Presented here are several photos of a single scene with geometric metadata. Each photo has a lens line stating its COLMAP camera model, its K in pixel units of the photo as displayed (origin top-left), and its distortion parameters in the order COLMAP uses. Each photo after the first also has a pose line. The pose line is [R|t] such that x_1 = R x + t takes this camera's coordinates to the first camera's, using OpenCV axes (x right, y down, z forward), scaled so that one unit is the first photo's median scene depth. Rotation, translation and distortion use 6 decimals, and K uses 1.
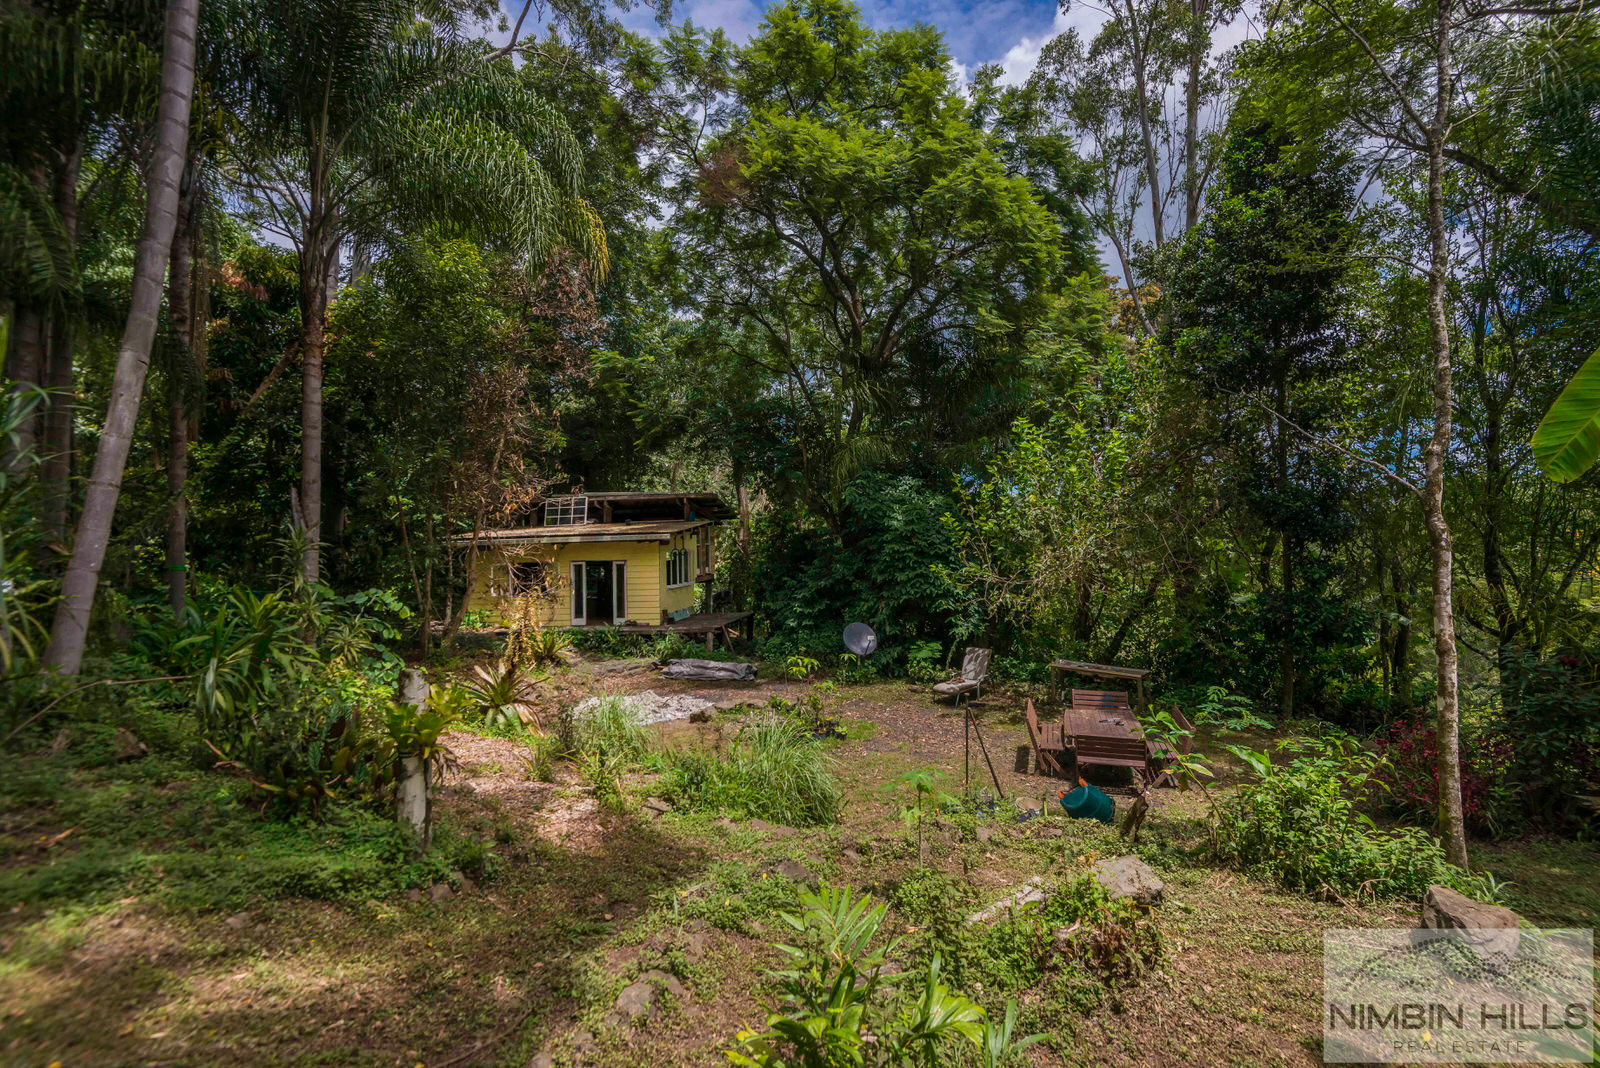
lens RADIAL K [[731.4, 0, 808.9], [0, 731.4, 533.4], [0, 0, 1]] dist [0.025232, 0.000127]
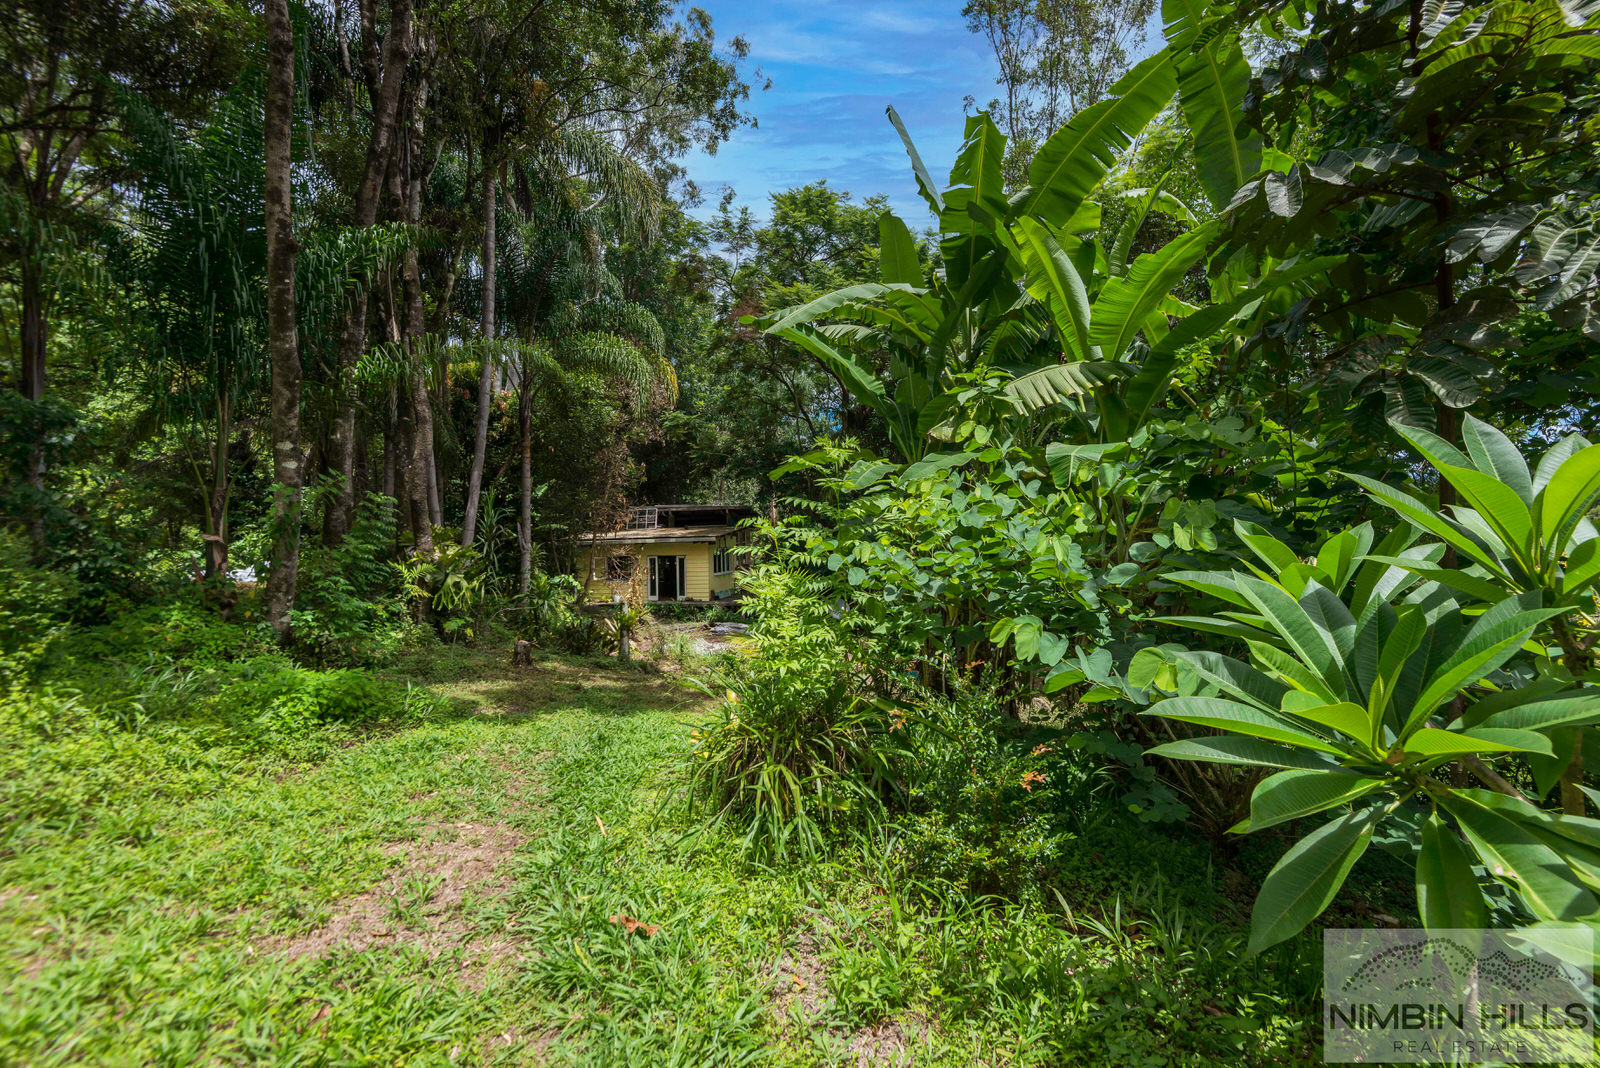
lens RADIAL K [[731.4, 0, 797.8], [0, 731.4, 536.1], [0, 0, 1]] dist [0.025232, 0.000127]
pose [[0.996423, -0.002914, -0.084450, 0.088593], [0.004788, 0.999747, 0.021996, -0.030920], [0.084364, -0.022322, 0.996185, -0.399507]]
